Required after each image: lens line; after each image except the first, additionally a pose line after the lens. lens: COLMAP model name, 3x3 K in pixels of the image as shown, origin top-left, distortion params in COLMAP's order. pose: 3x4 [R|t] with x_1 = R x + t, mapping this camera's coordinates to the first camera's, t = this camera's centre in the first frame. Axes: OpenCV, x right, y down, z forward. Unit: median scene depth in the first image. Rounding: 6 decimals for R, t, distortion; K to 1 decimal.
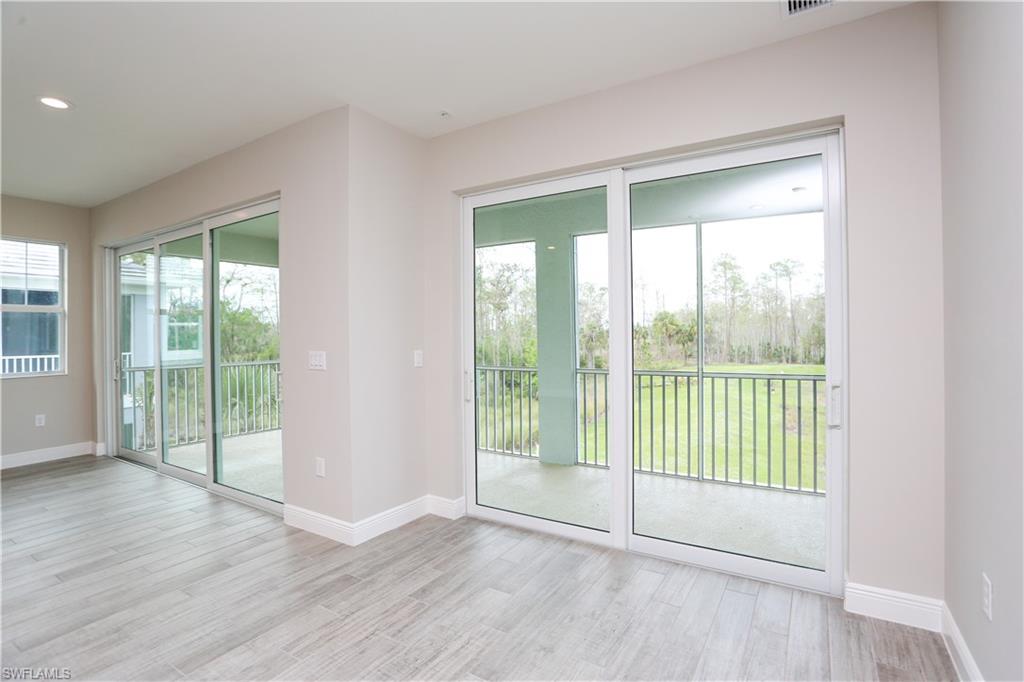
lens RADIAL K [[497.7, 0, 513.7], [0, 497.7, 332.5], [0, 0, 1]] dist [-0.053754, 0.028500]
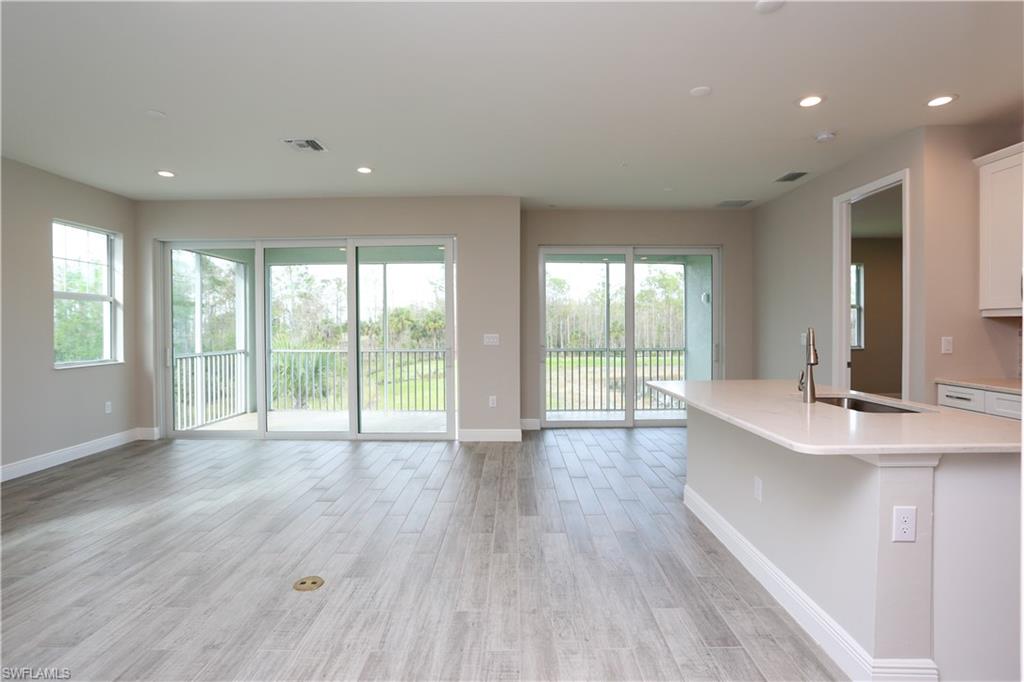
lens RADIAL K [[528.6, 0, 514.6], [0, 528.6, 331.3], [0, 0, 1]] dist [-0.052059, 0.037520]
pose [[0.851060, 0.002029, 0.525064, -0.484450], [-0.004782, 0.999981, 0.003888, 0.007296], [-0.525046, -0.005819, 0.851054, -0.224178]]
